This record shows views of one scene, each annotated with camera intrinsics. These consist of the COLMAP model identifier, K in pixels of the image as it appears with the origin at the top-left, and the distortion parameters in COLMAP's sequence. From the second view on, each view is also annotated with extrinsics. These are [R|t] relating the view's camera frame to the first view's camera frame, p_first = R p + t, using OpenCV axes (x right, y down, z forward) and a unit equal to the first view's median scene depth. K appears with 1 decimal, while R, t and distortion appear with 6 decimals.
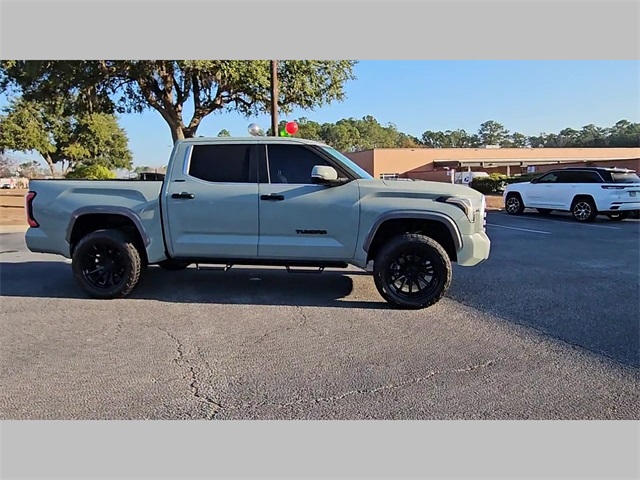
lens RADIAL K [[436.2, 0, 320.0], [0, 436.2, 240.0], [0, 0, 1]] dist [0.006483, 0.000386]
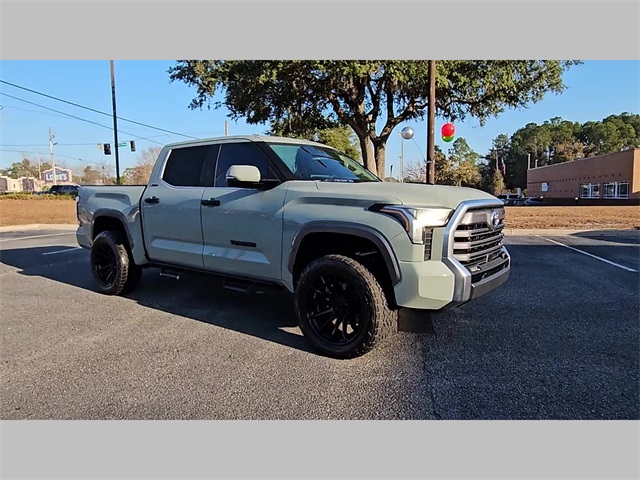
lens RADIAL K [[440.4, 0, 320.0], [0, 440.4, 240.0], [0, 0, 1]] dist [0.006899, -0.000548]
pose [[0.856428, 0.053751, -0.513461, 0.523259], [-0.066219, 0.997787, -0.005997, -0.029120], [0.512002, 0.039137, 0.858092, 0.325729]]
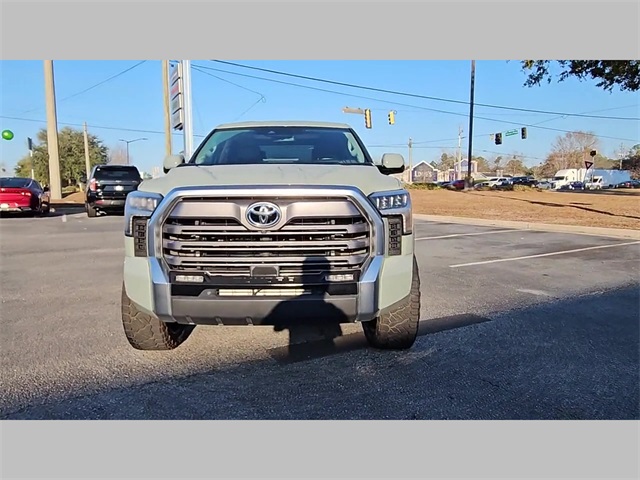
lens RADIAL K [[446.5, 0, 313.8], [0, 446.5, 240.5], [0, 0, 1]] dist [0.003299, 0.000790]
pose [[0.107000, 0.121915, -0.986756, 0.891704], [-0.122268, 0.986535, 0.108629, -0.119077], [0.986713, 0.109025, 0.120465, 1.091979]]
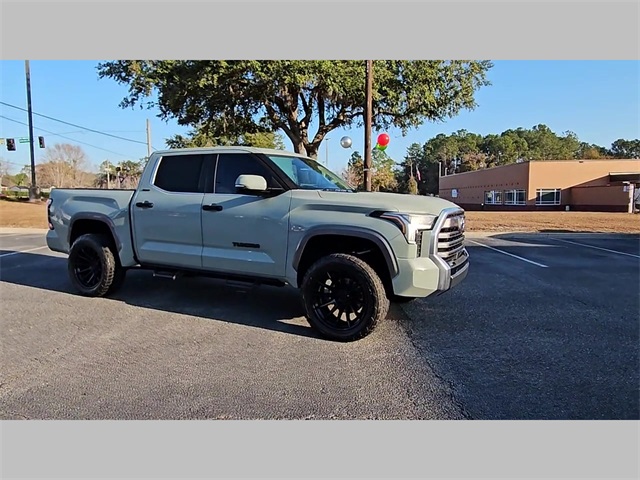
lens RADIAL K [[440.4, 0, 320.0], [0, 440.4, 240.0], [0, 0, 1]] dist [0.006899, -0.000548]
pose [[0.935141, 0.046523, -0.351208, 0.441671], [-0.058770, 0.997976, -0.024284, -0.015243], [0.349367, 0.043349, 0.935983, 0.158028]]
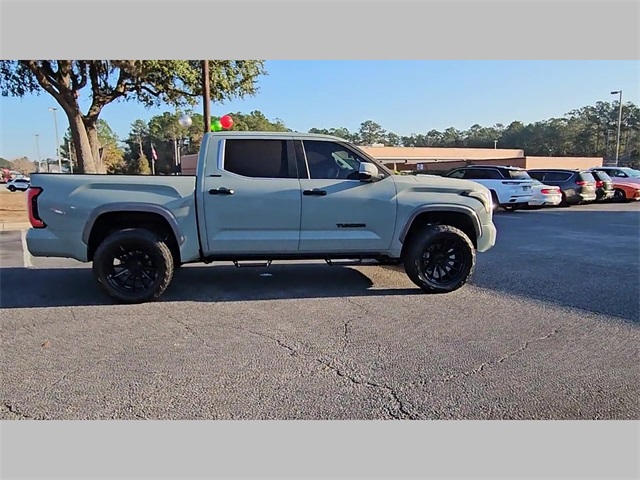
lens RADIAL K [[433.8, 0, 320.0], [0, 433.8, 240.0], [0, 0, 1]] dist [0.005718, 0.001656]
pose [[0.965943, -0.032327, 0.256730, -0.344442], [0.029397, 0.999452, 0.015241, -0.001749], [-0.257081, -0.007175, 0.966363, 0.012123]]
